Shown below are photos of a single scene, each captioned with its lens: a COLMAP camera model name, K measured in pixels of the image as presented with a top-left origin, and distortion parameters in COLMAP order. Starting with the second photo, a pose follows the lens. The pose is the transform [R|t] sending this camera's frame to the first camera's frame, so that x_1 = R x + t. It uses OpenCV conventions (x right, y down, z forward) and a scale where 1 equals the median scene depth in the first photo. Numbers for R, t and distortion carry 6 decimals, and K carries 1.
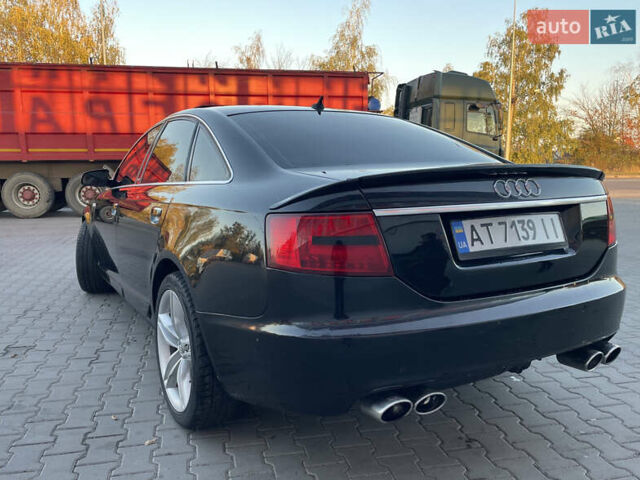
lens RADIAL K [[495.0, 0, 319.7], [0, 495.0, 236.1], [0, 0, 1]] dist [0.047409, -0.071406]
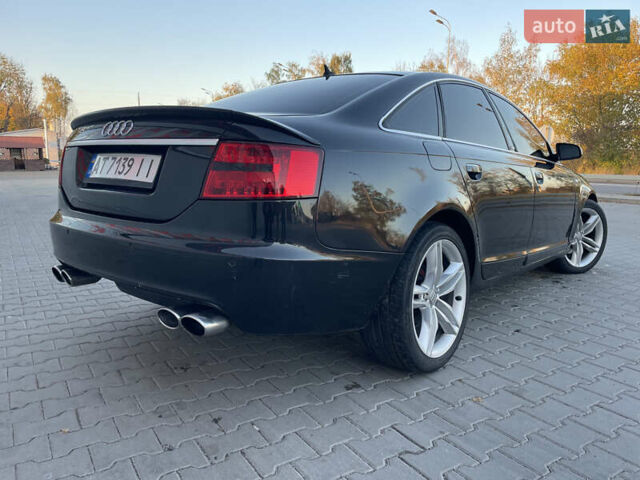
lens RADIAL K [[495.0, 0, 319.7], [0, 495.0, 236.1], [0, 0, 1]] dist [0.047409, -0.071406]
pose [[0.372992, 0.134576, -0.918023, 1.285889], [-0.167805, 0.982894, 0.075906, -0.012895], [0.912534, 0.125736, 0.389194, 0.775199]]
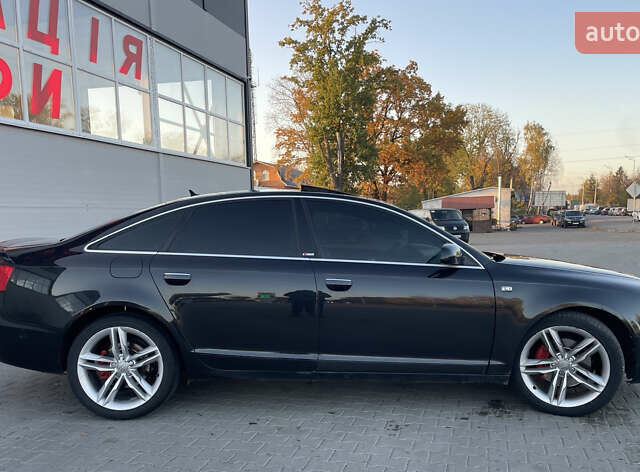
lens RADIAL K [[609.7, 0, 280.7], [0, 609.7, 235.9], [0, 0, 1]] dist [0.003540, 0.001612]
pose [[-0.485226, 0.024737, -0.874039, 1.787952], [-0.135776, 0.985343, 0.103264, -0.486426], [0.863783, 0.168780, -0.474756, 2.623875]]
